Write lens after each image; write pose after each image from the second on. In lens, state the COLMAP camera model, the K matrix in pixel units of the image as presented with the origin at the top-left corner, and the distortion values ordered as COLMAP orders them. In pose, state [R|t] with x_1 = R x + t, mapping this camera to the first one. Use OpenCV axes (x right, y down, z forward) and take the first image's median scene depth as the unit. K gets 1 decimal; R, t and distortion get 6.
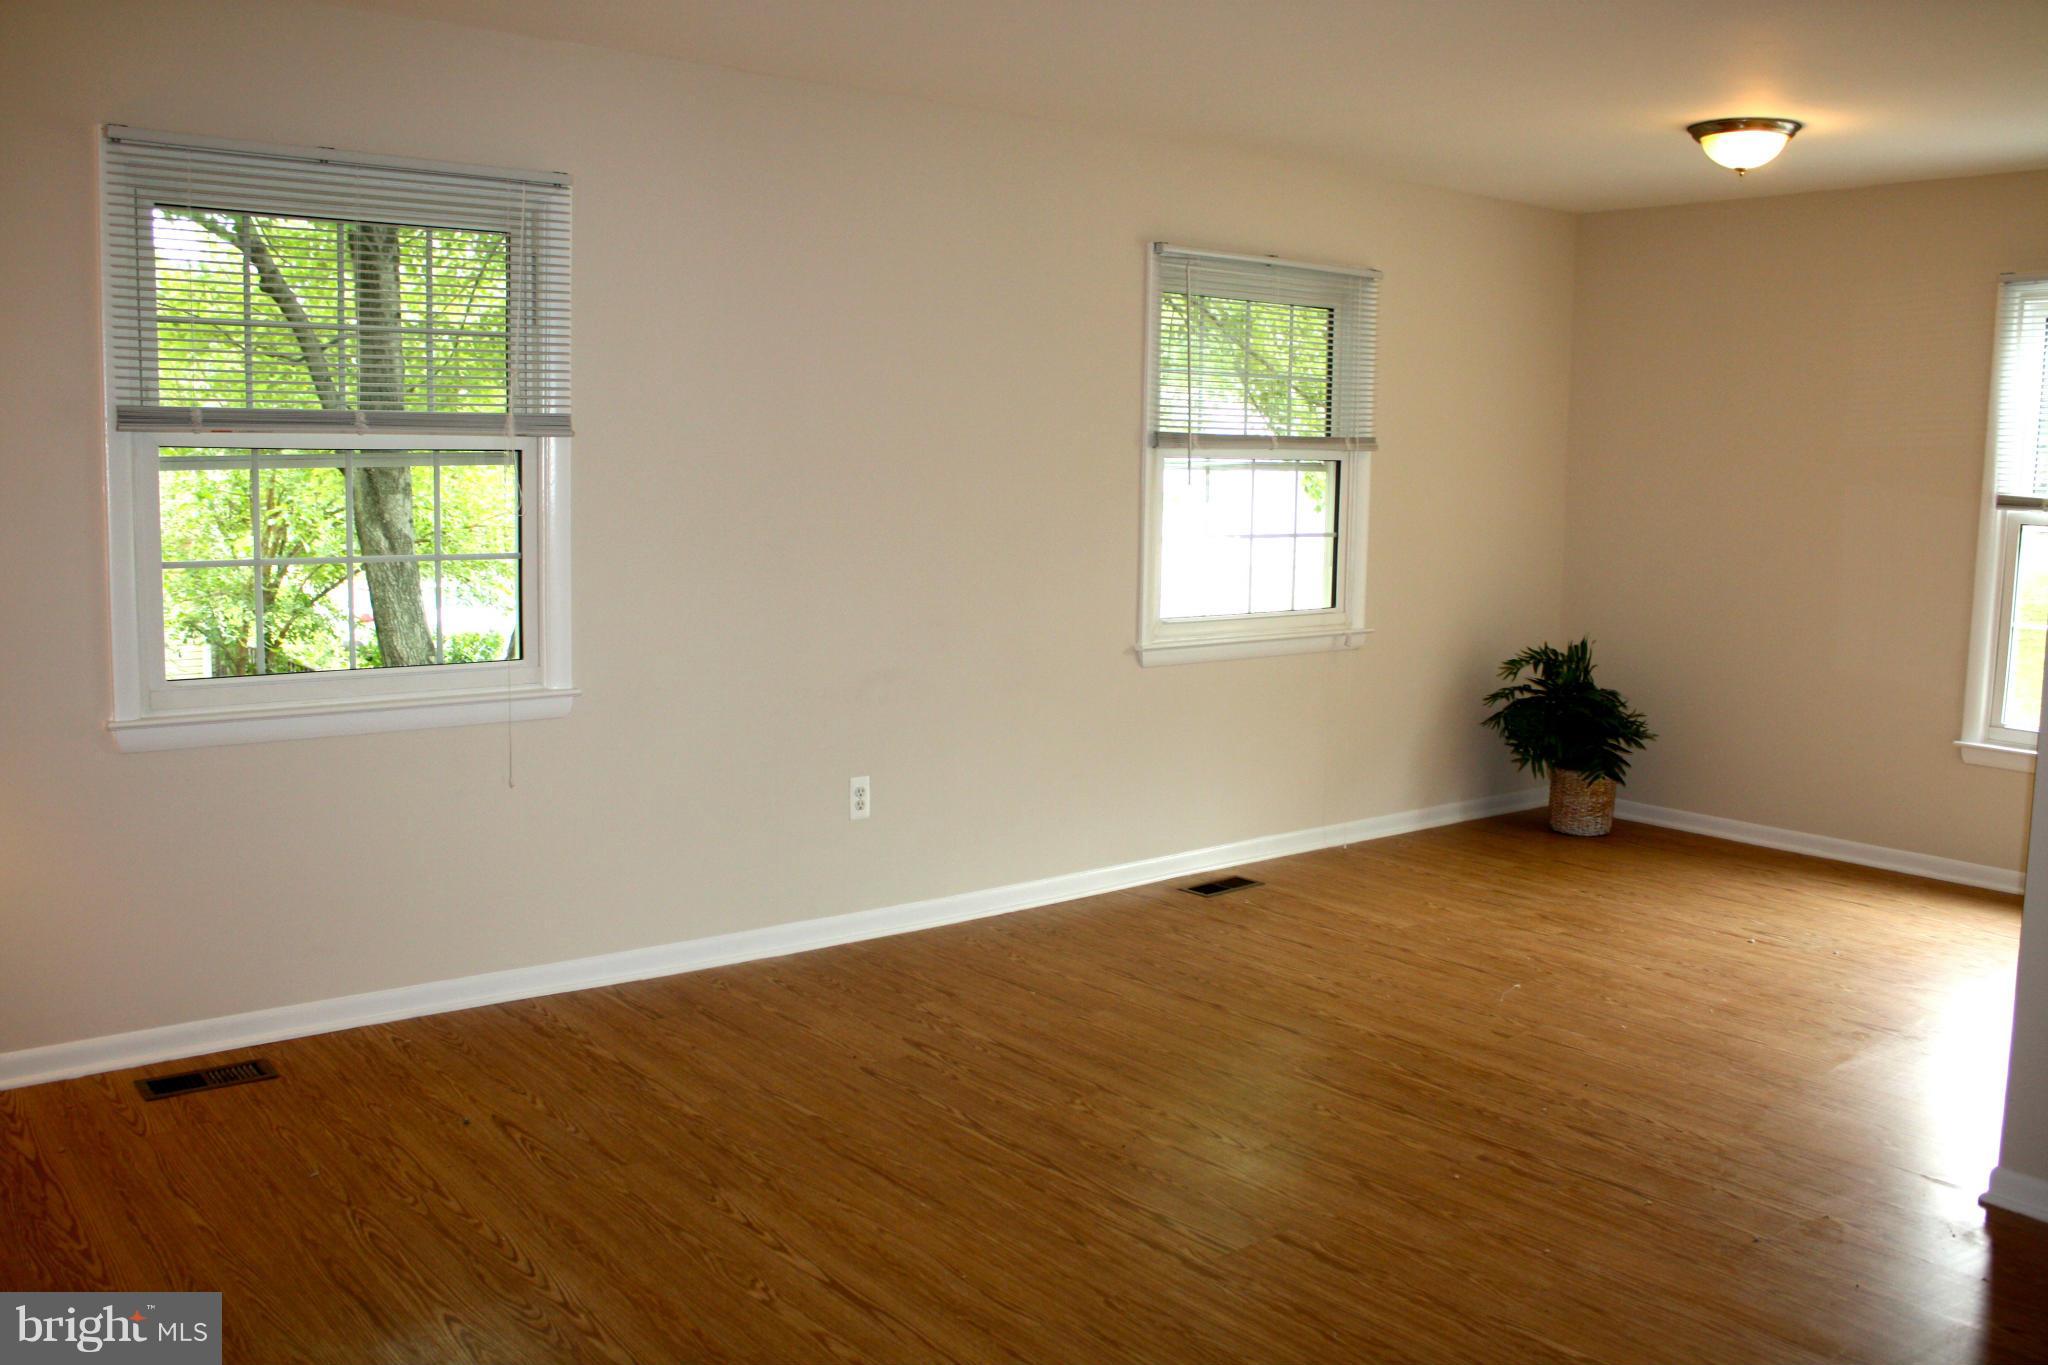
lens RADIAL K [[1763.8, 0, 1012.2], [0, 1763.8, 684.1], [0, 0, 1]] dist [-0.168285, 0.171155]
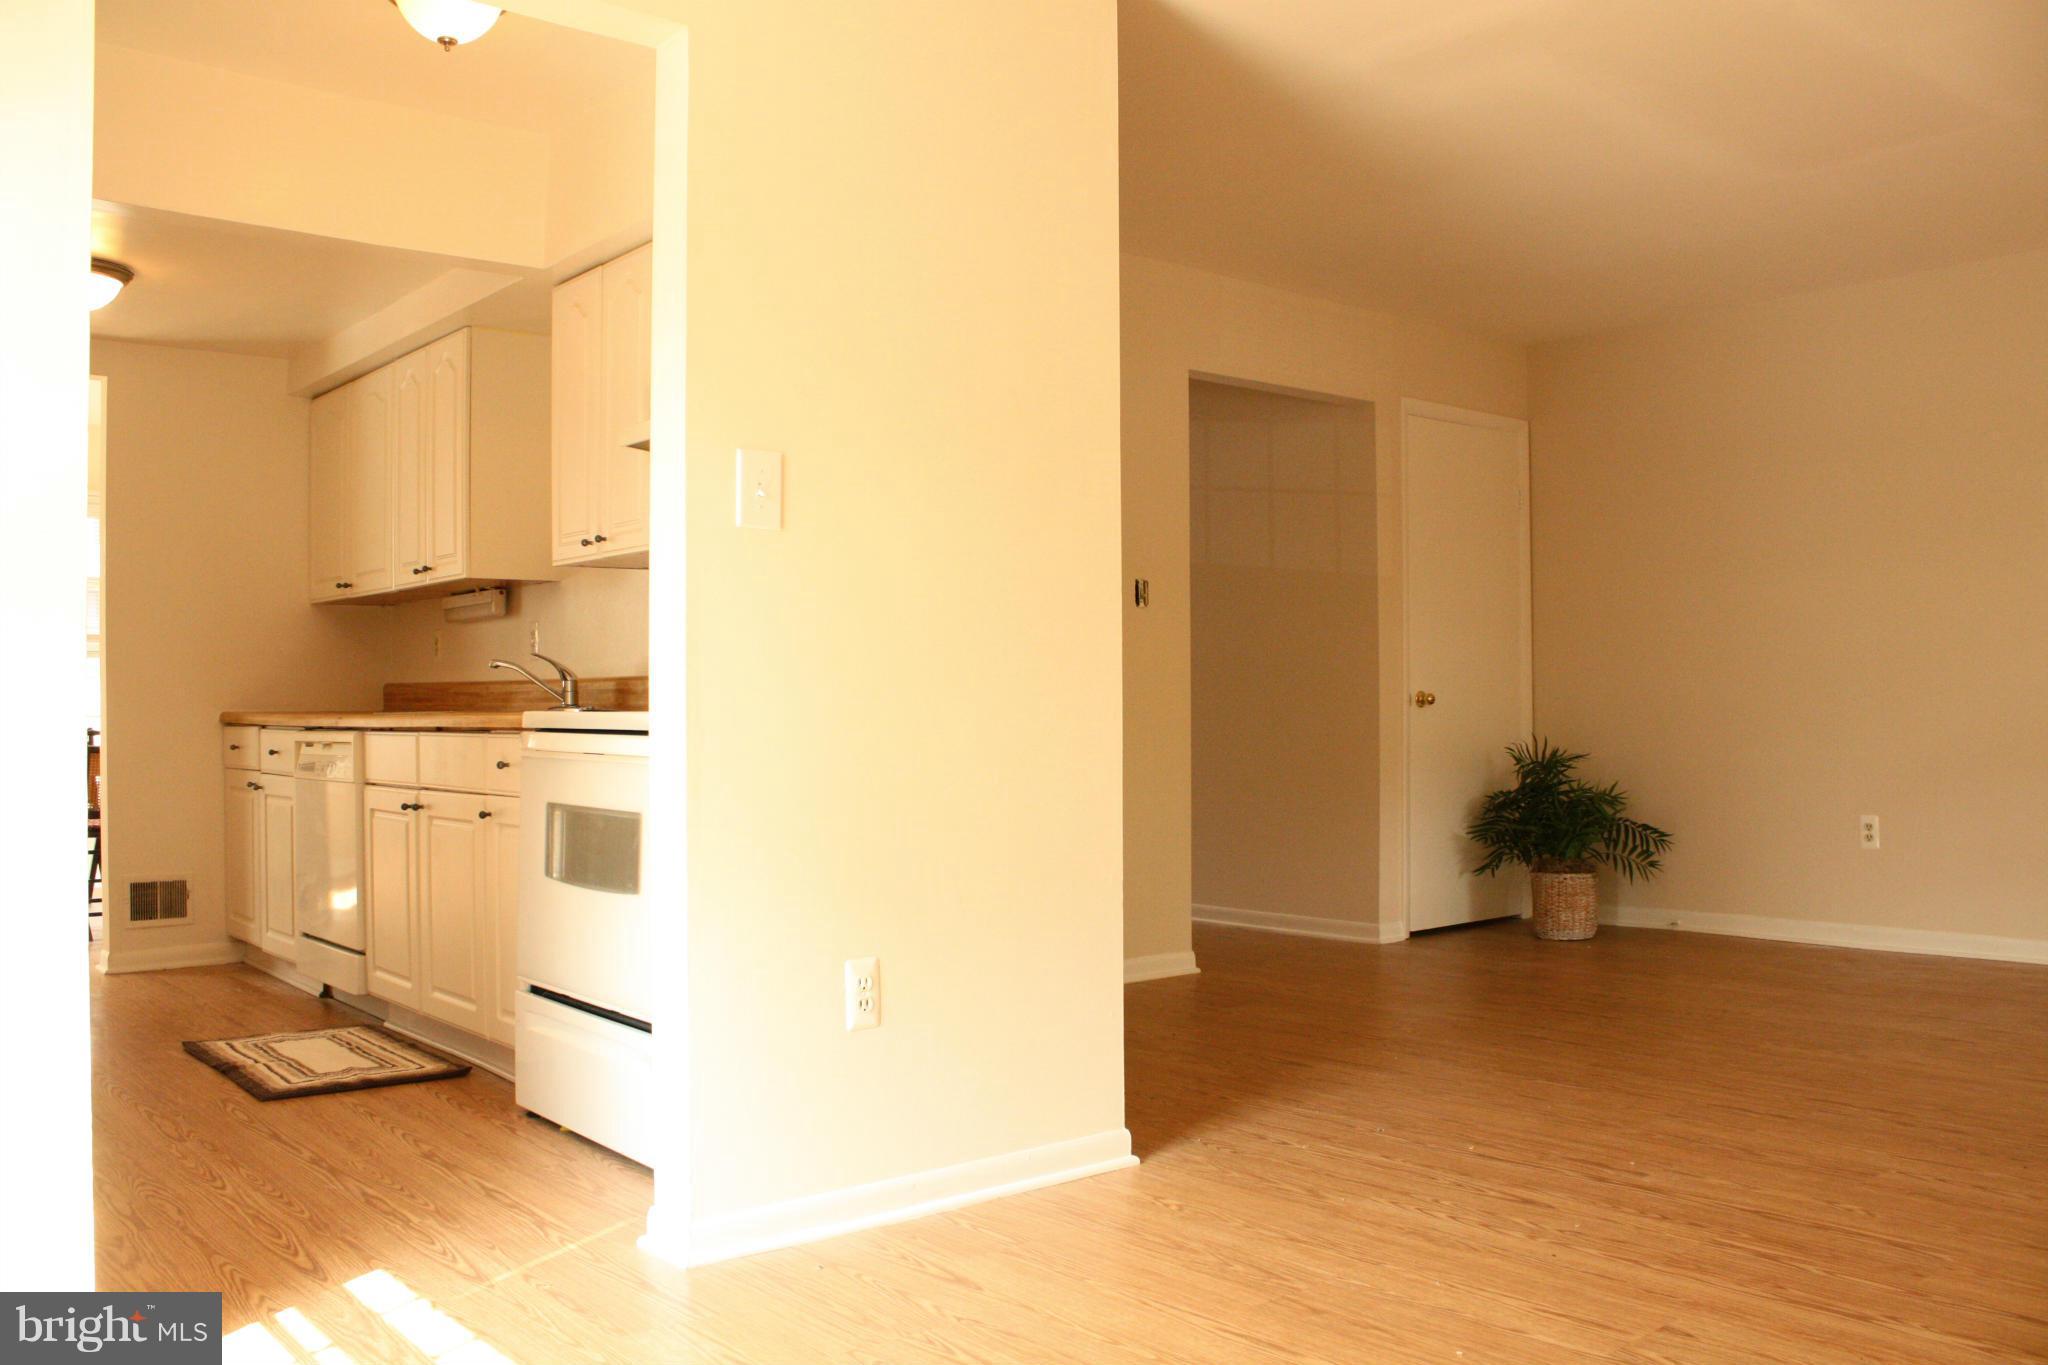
lens RADIAL K [[1705.4, 0, 1032.0], [0, 1705.4, 658.5], [0, 0, 1]] dist [-0.169494, 0.151665]
pose [[-0.999609, -0.013504, -0.024466, 0.553736], [-0.015993, 0.994388, 0.104582, -0.079123], [0.022916, 0.104932, -0.994215, 1.632954]]
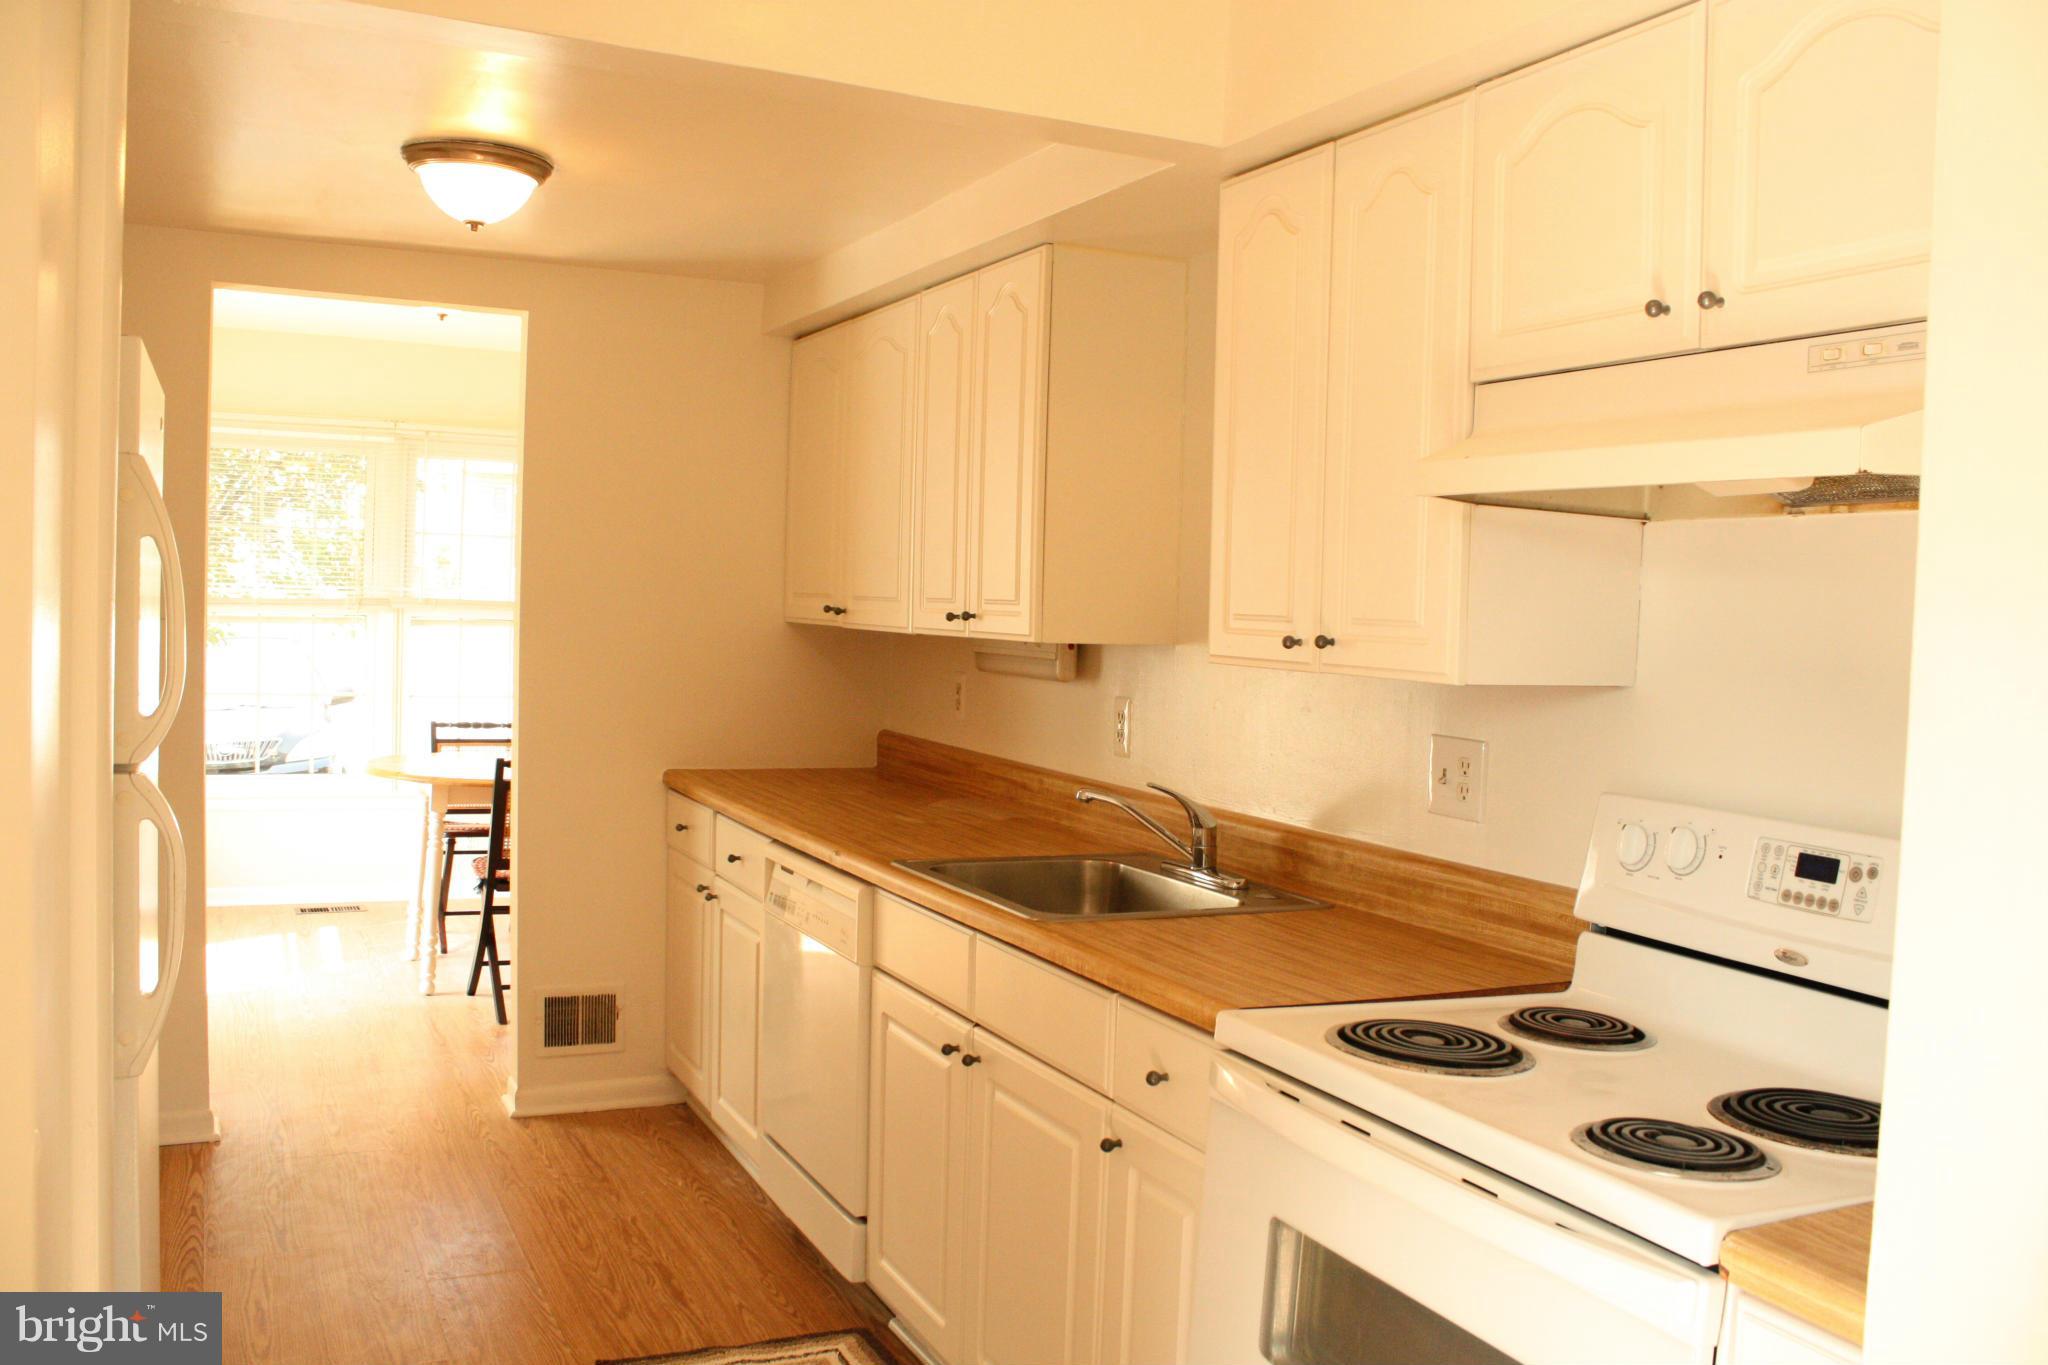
lens RADIAL K [[1718.8, 0, 1023.7], [0, 1718.8, 658.5], [0, 0, 1]] dist [-0.166265, 0.154867]
pose [[-0.972384, -0.062551, 0.224846, 0.752374], [-0.025838, 0.986345, 0.162655, -0.123261], [-0.231950, 0.152353, -0.960722, 1.193742]]
